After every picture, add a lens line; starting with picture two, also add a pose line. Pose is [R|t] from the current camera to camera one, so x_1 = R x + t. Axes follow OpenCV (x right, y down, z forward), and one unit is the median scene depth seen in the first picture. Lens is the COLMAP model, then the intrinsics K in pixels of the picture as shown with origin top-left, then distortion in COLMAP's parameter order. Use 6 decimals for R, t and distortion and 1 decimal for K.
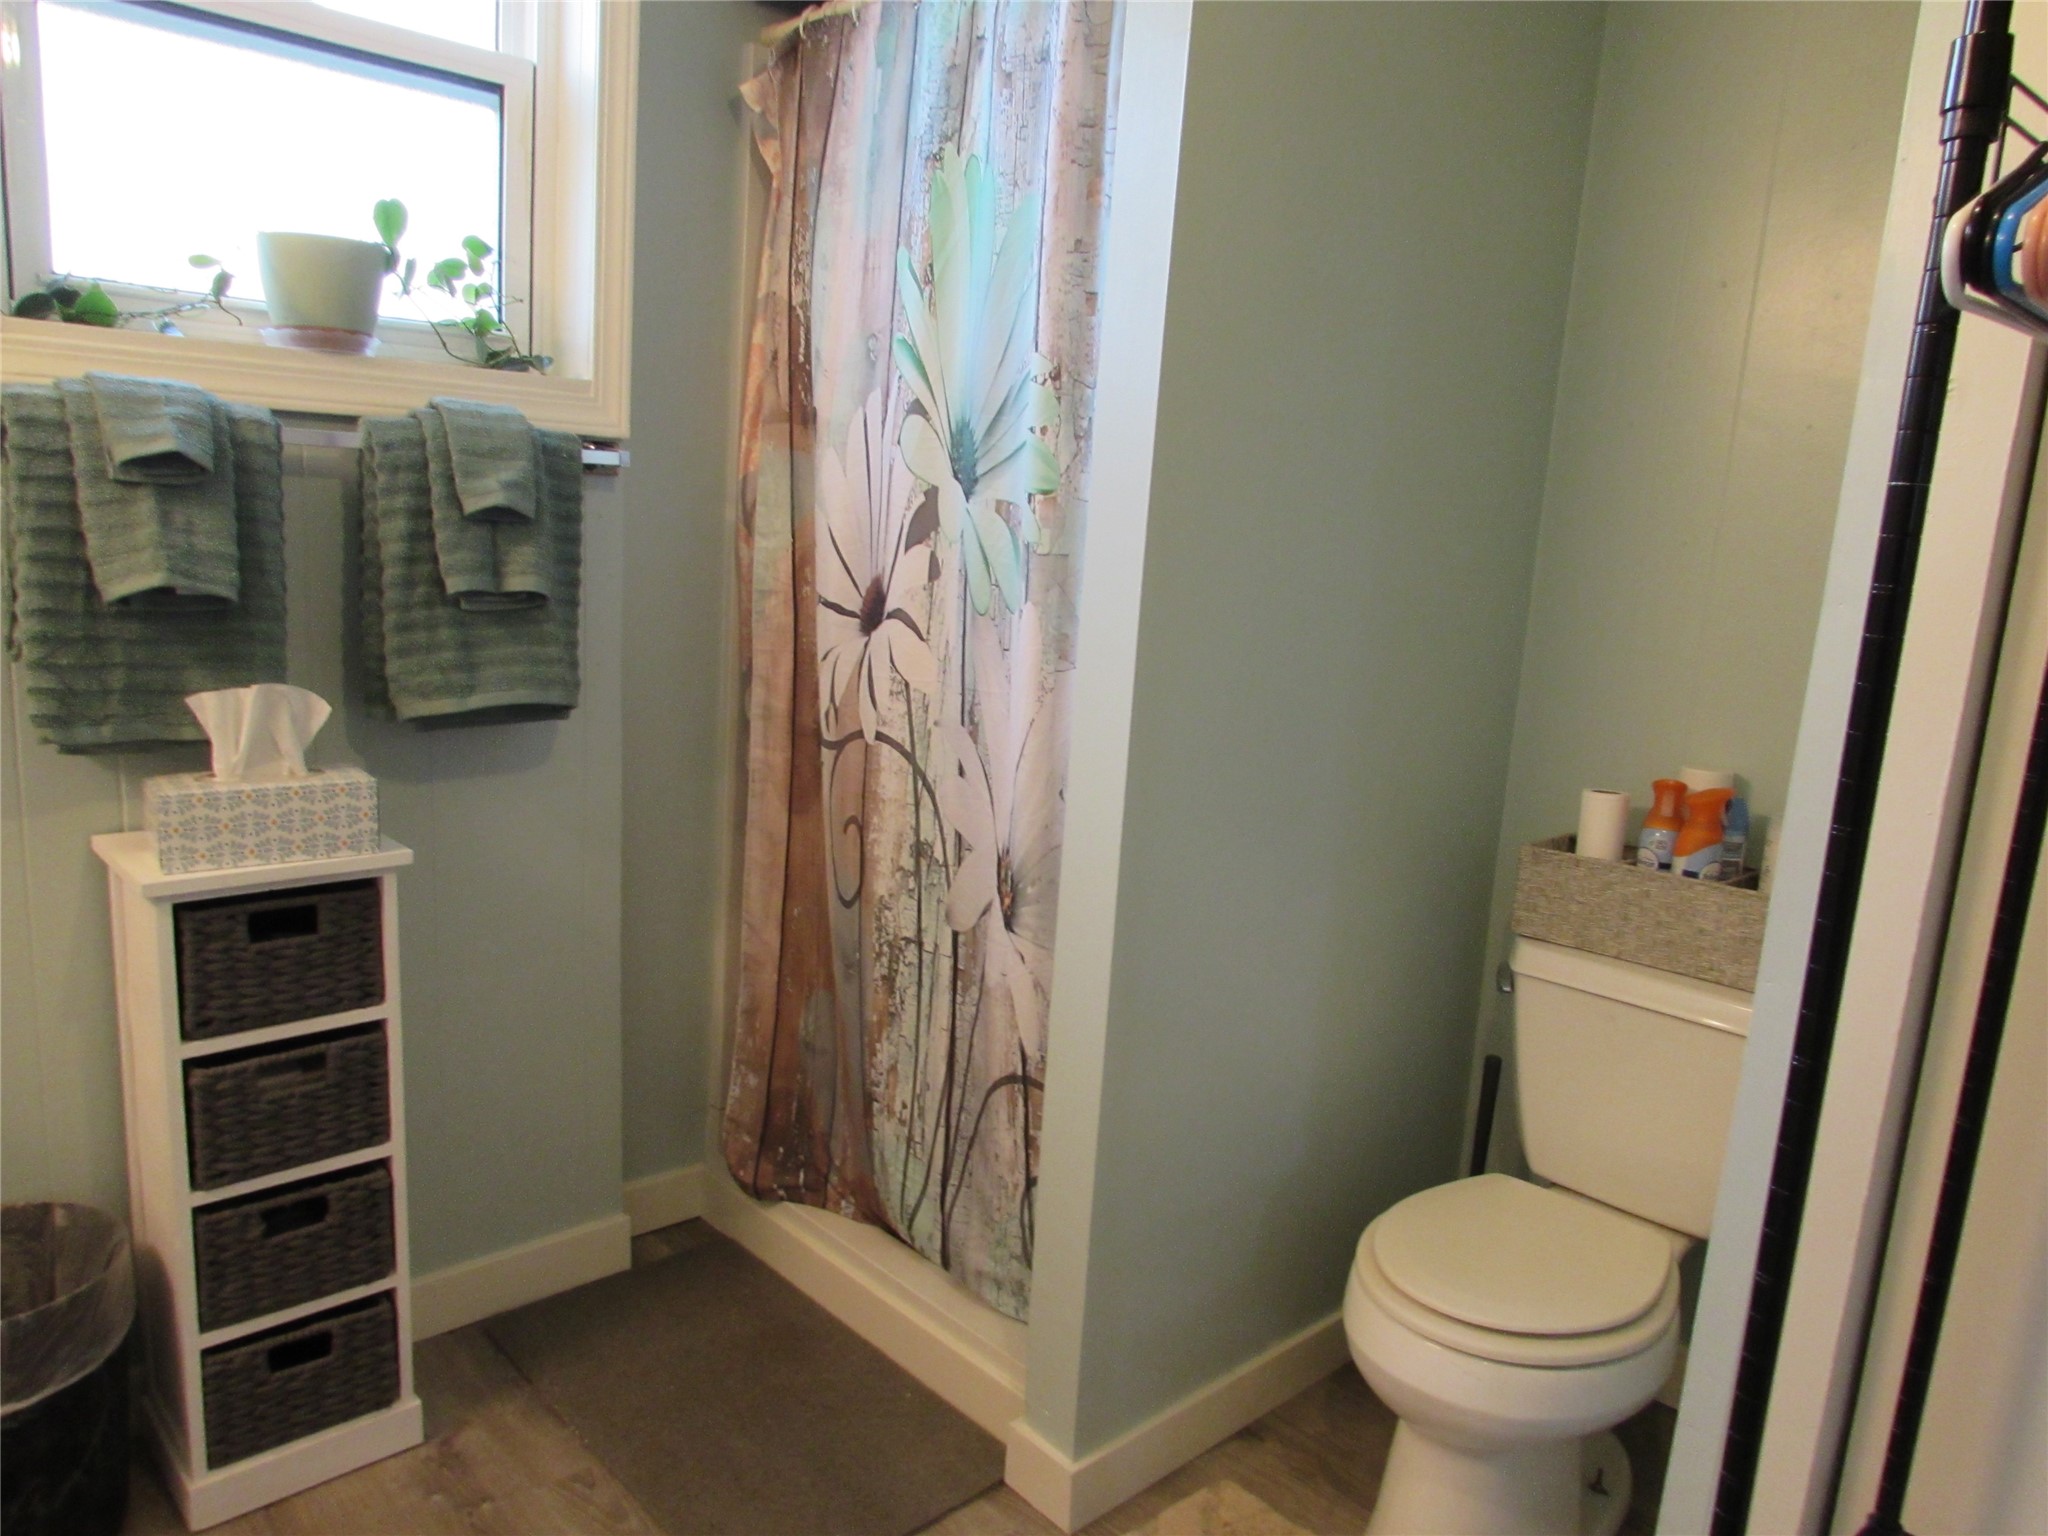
lens RADIAL K [[1449.6, 0, 1026.7], [0, 1449.6, 782.6], [0, 0, 1]] dist [-0.038968, 0.015271]
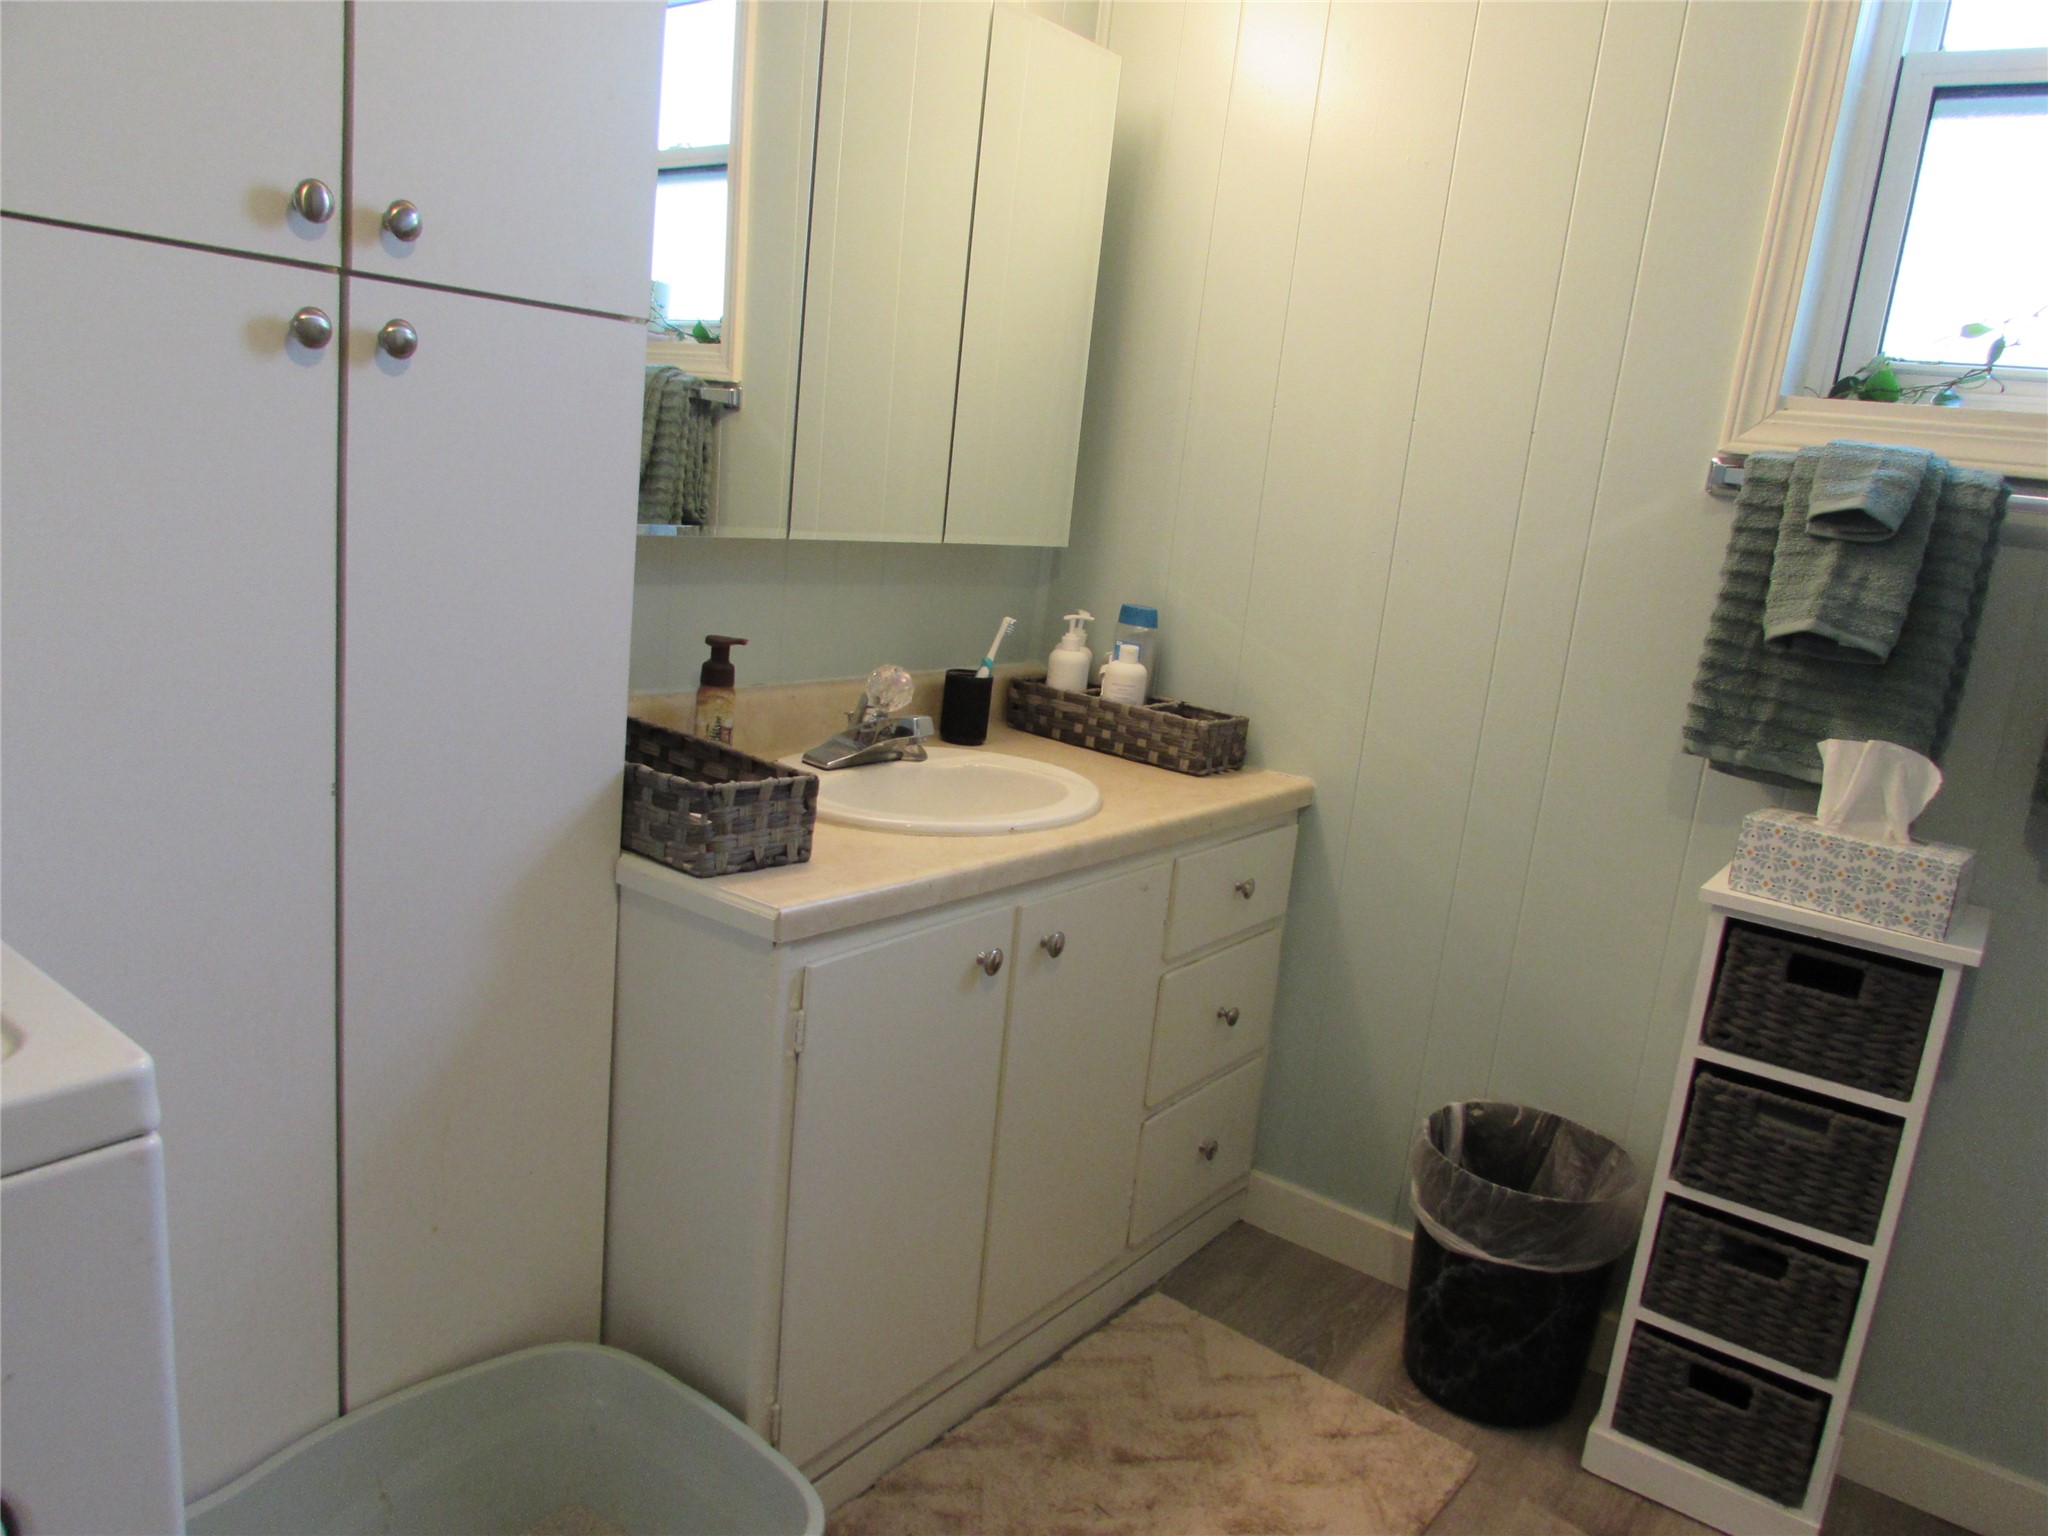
lens RADIAL K [[1449.6, 0, 1013.6], [0, 1449.6, 775.4], [0, 0, 1]] dist [-0.038968, 0.015271]
pose [[0.183143, 0.176508, -0.967111, 0.305310], [-0.273742, 0.953999, 0.122276, -0.002336], [0.944205, 0.242345, 0.223036, 0.197314]]
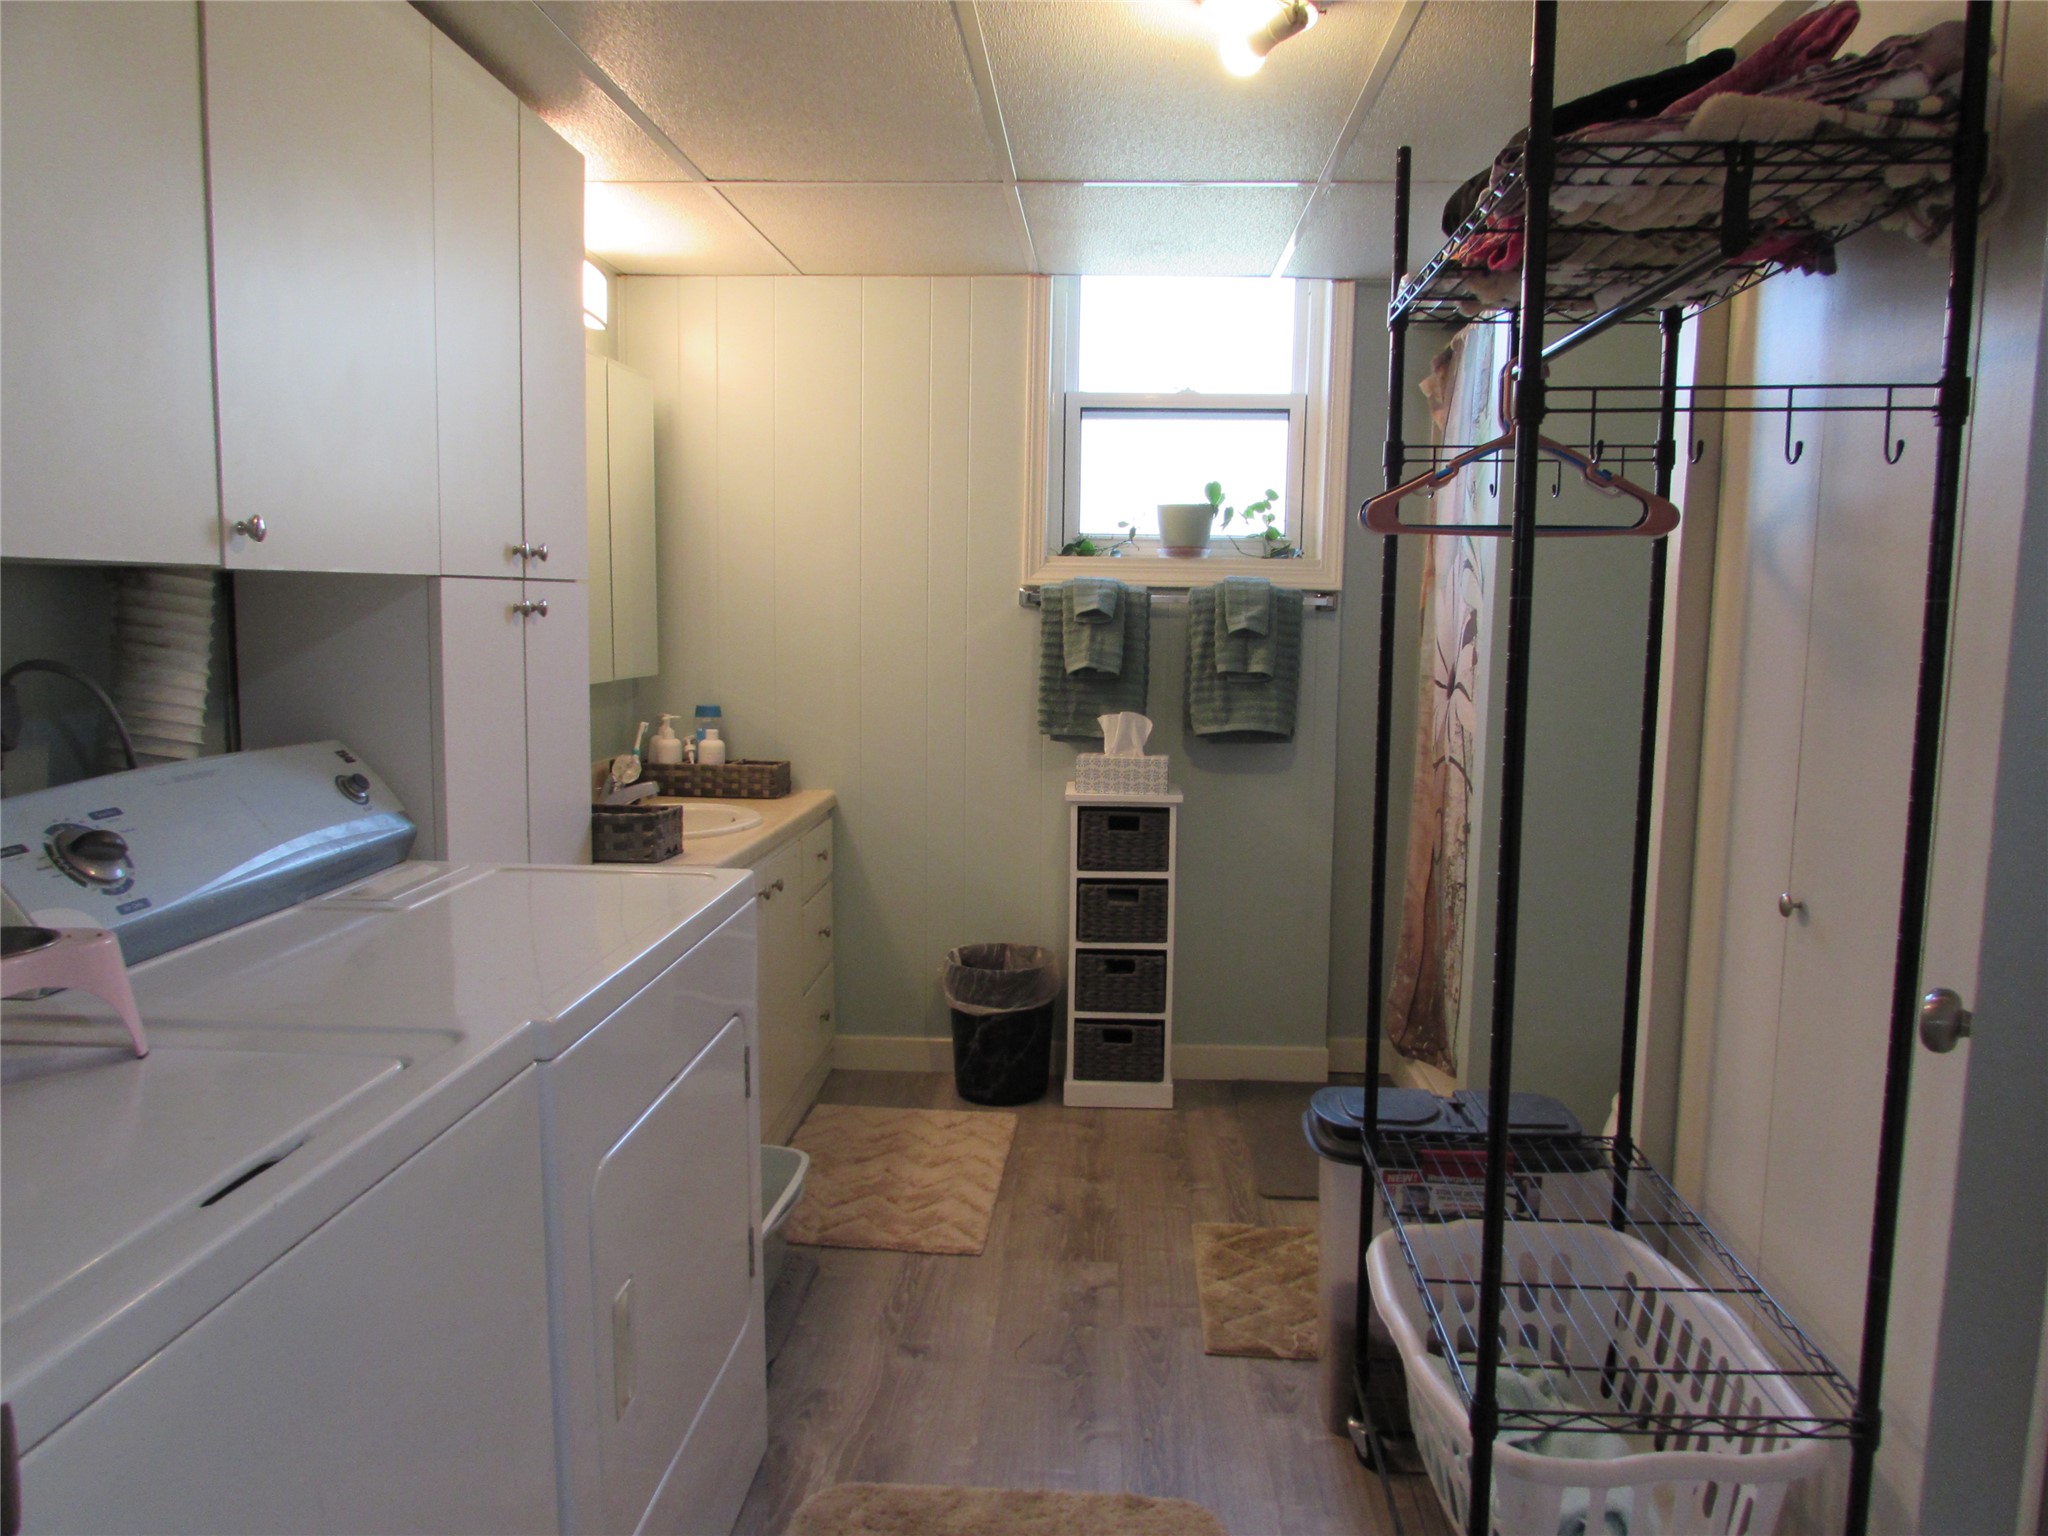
lens RADIAL K [[1449.6, 0, 1011.3], [0, 1449.6, 771.5], [0, 0, 1]] dist [-0.038968, 0.015271]
pose [[0.686080, 0.035742, -0.726647, 0.893193], [-0.107564, 0.992799, -0.052725, 0.145842], [0.719530, 0.114334, 0.684984, -0.585743]]
